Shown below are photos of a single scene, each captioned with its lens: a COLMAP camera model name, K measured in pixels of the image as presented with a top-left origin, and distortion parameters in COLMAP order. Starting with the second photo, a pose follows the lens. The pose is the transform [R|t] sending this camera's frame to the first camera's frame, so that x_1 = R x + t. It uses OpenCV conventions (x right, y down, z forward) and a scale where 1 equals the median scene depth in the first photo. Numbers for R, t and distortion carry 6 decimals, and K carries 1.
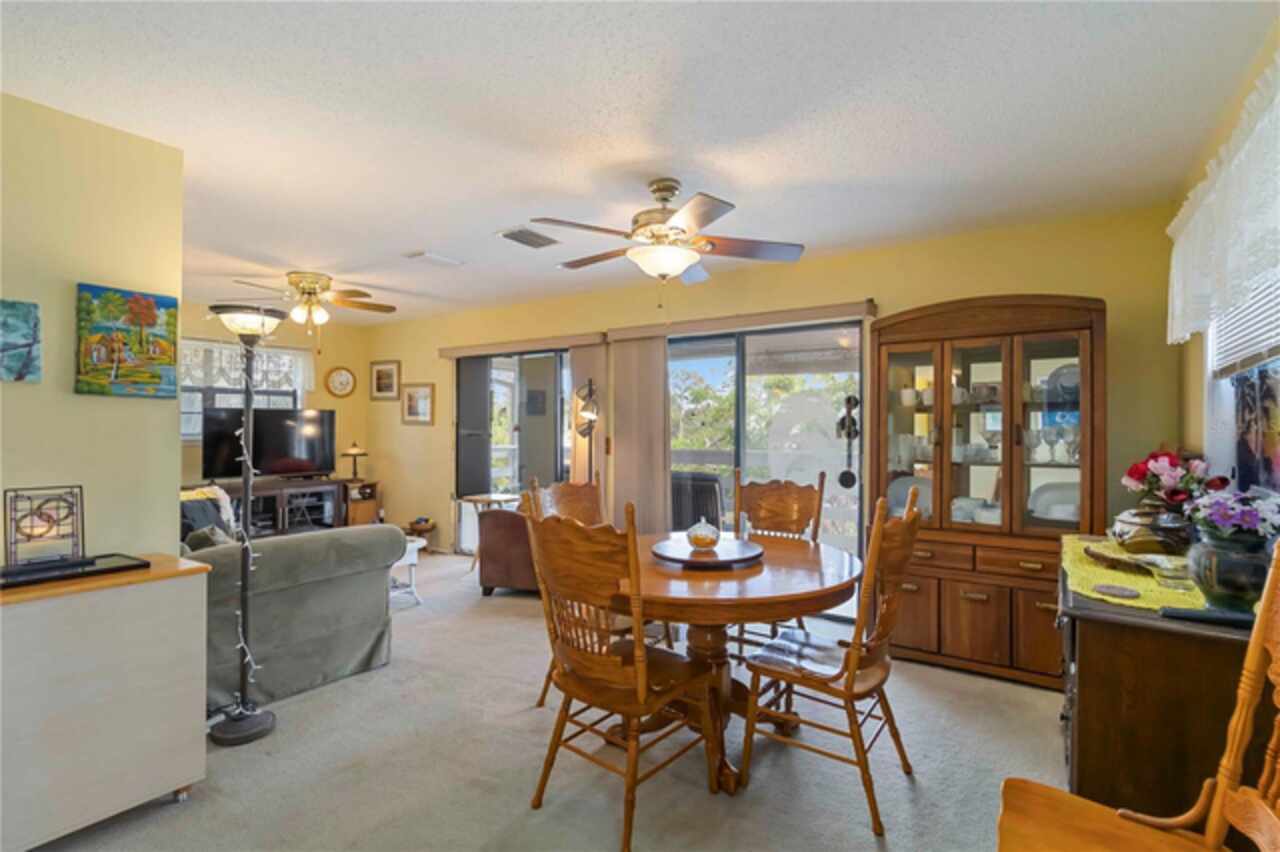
lens RADIAL K [[607.7, 0, 651.0], [0, 607.7, 423.8], [0, 0, 1]] dist [0.000233, 0.000468]
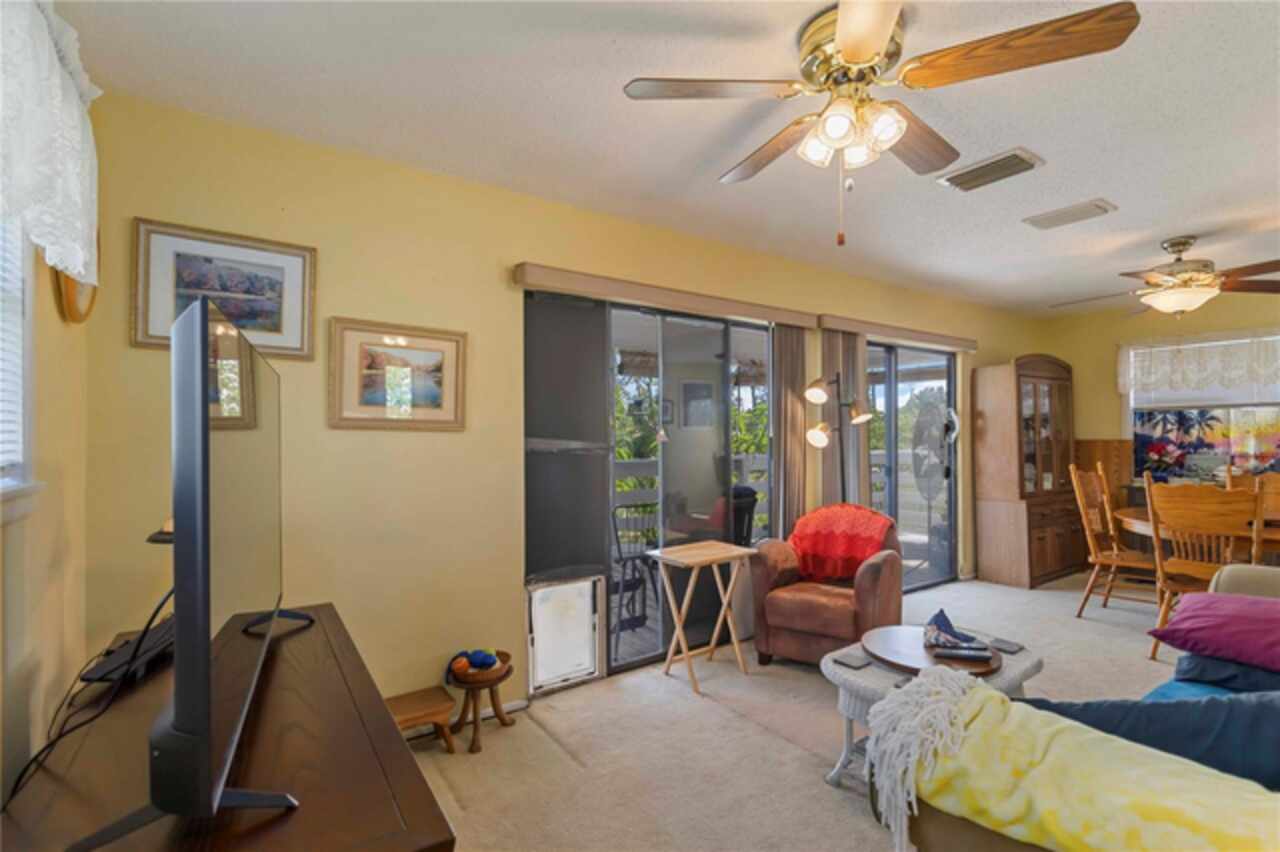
lens RADIAL K [[594.2, 0, 646.0], [0, 594.2, 431.4], [0, 0, 1]] dist [-0.000382, 0.000064]
pose [[0.361838, 0.002838, 0.932237, -0.717662], [0.001022, 0.999994, -0.003441, 0.004621], [-0.932240, 0.002198, 0.361833, 0.742675]]
